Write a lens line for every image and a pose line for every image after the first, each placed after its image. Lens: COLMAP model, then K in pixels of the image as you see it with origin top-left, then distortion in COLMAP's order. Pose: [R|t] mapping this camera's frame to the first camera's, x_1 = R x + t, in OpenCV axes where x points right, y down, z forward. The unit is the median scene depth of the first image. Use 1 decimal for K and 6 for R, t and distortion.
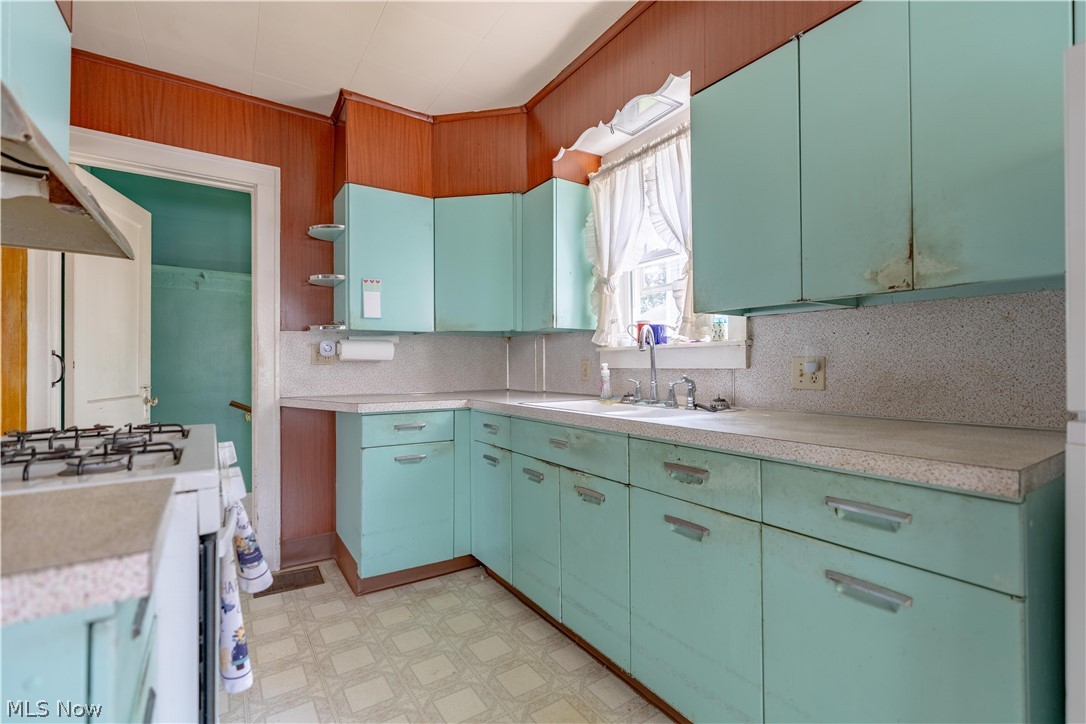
lens RADIAL K [[485.5, 0, 546.1], [0, 485.5, 360.8], [0, 0, 1]] dist [-0.008305, 0.003937]
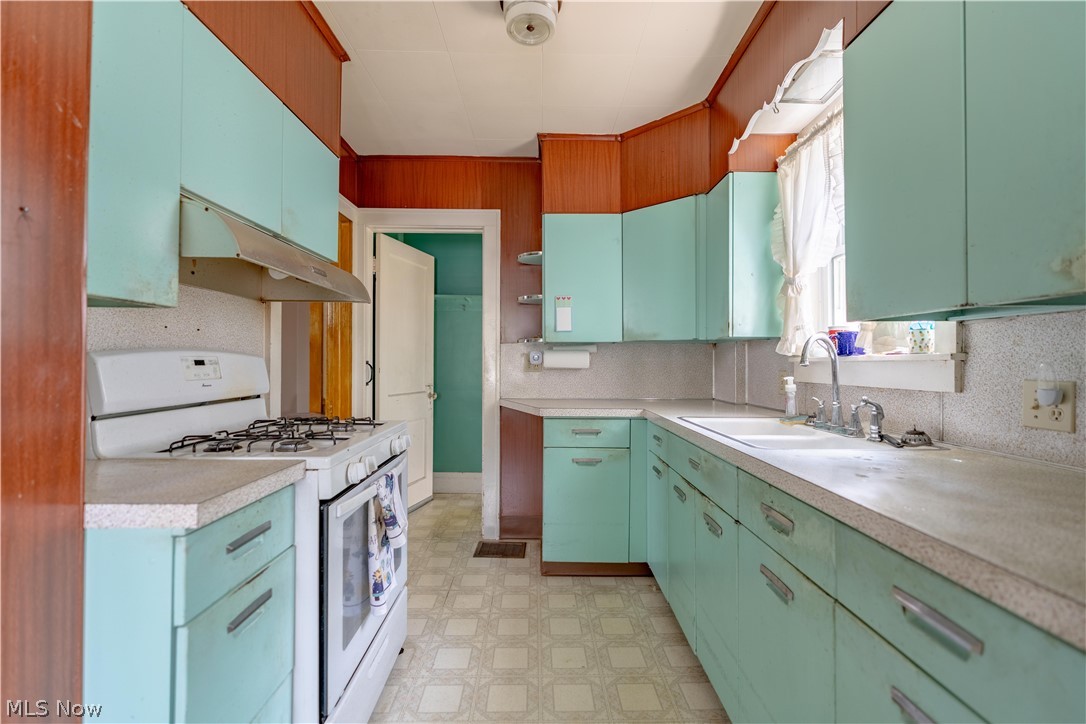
lens RADIAL K [[485.5, 0, 542.0], [0, 485.5, 360.4], [0, 0, 1]] dist [-0.008305, 0.003937]
pose [[0.834205, 0.003554, -0.551444, 0.243021], [-0.001787, 0.999991, 0.003741, -0.027827], [0.551452, -0.002135, 0.834204, 0.044560]]
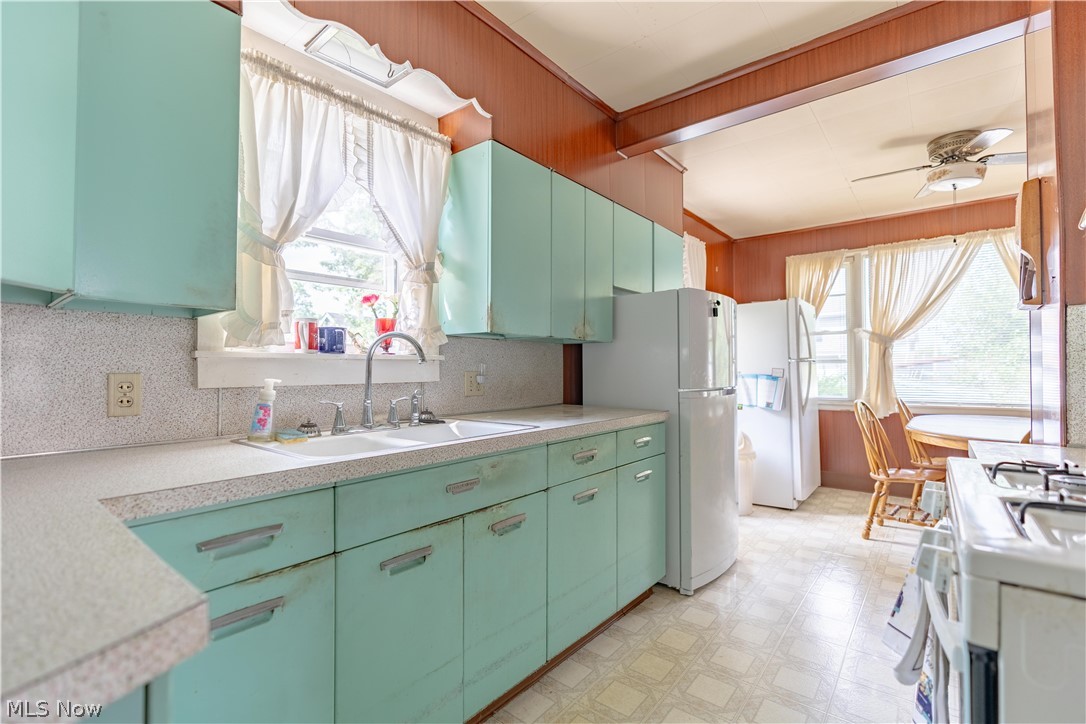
lens RADIAL K [[485.5, 0, 545.5], [0, 485.5, 361.9], [0, 0, 1]] dist [-0.008305, 0.003937]
pose [[-0.289101, 0.017464, 0.957139, -0.598609], [-0.004971, 0.999793, -0.019744, -0.006256], [-0.957286, -0.010466, -0.288954, 0.897090]]
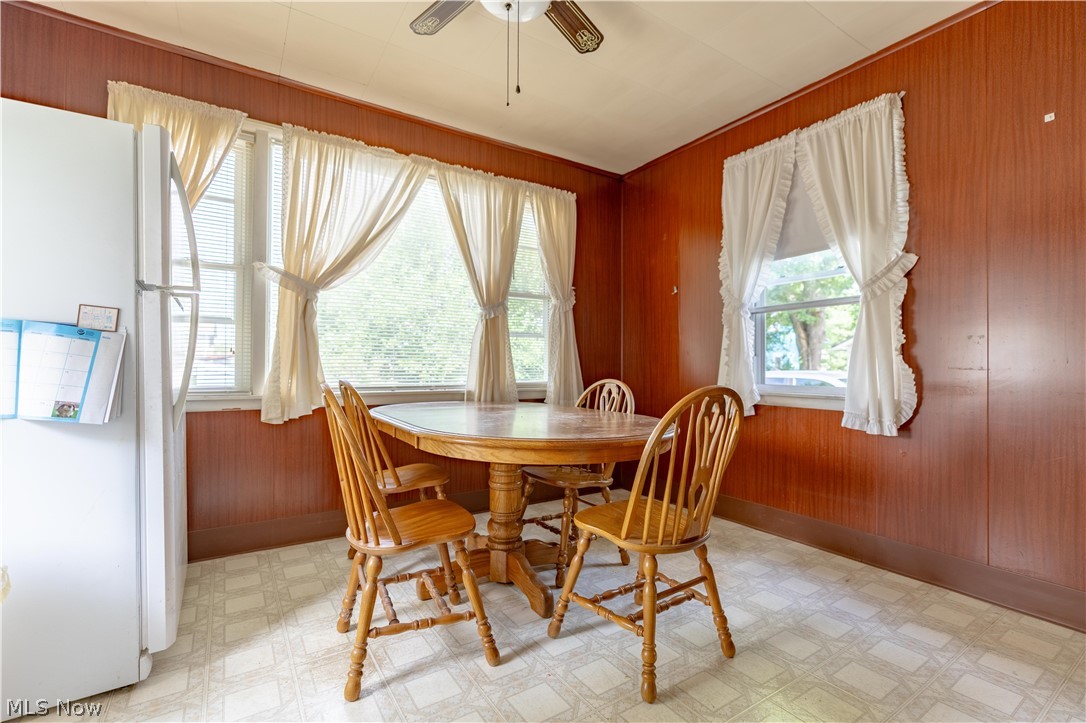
lens RADIAL K [[485.5, 0, 546.9], [0, 485.5, 360.6], [0, 0, 1]] dist [-0.008305, 0.003937]
pose [[-0.999894, -0.006151, 0.013170, 0.237799], [-0.006448, 0.999722, -0.022665, 0.058107], [-0.013026, -0.022747, -0.999656, 0.212522]]
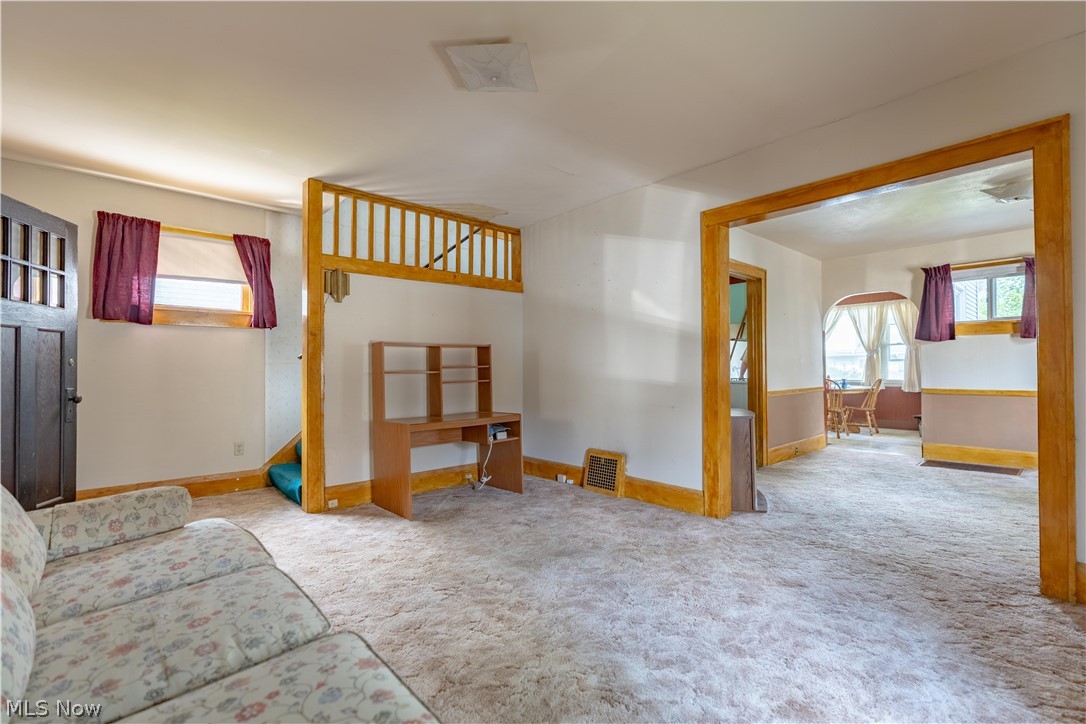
lens RADIAL K [[485.5, 0, 541.0], [0, 485.5, 362.8], [0, 0, 1]] dist [-0.008305, 0.003937]
pose [[-0.141087, 0.016022, 0.989868, -2.938042], [-0.006005, 0.999837, -0.017039, 0.037893], [-0.989979, -0.008348, -0.140968, 1.897186]]
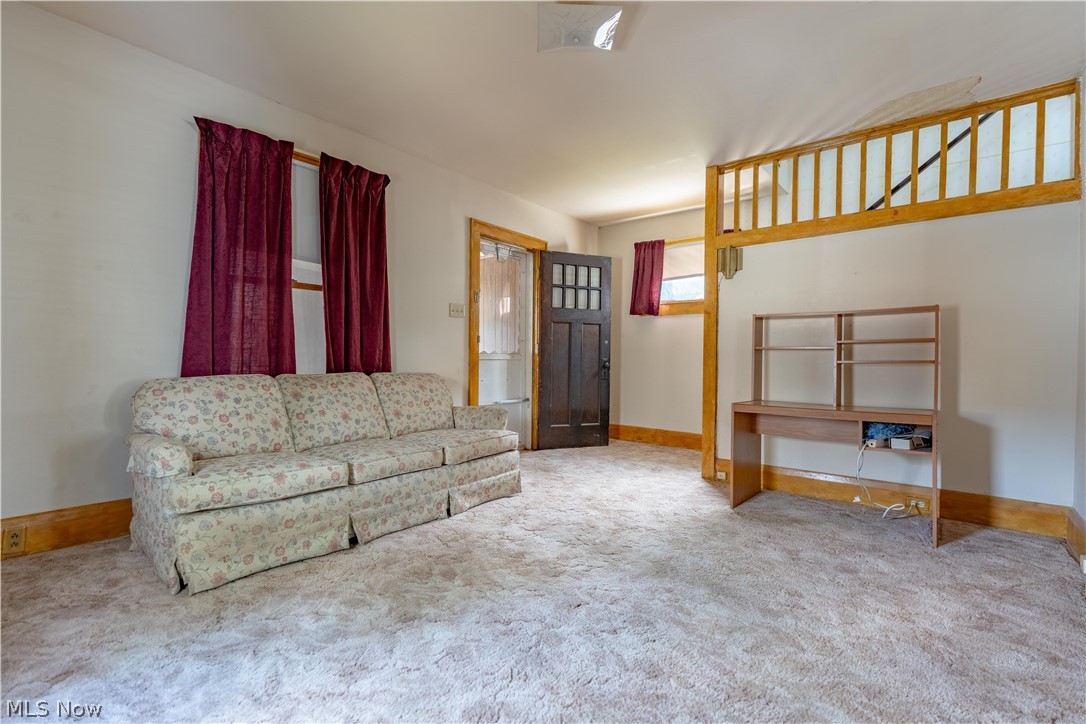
lens RADIAL K [[485.5, 0, 542.5], [0, 485.5, 363.4], [0, 0, 1]] dist [-0.008305, 0.003937]
pose [[0.957746, 0.009557, 0.287456, -2.309329], [-0.016668, 0.999612, 0.022299, 0.070841], [-0.287131, -0.026148, 0.957534, 0.945596]]
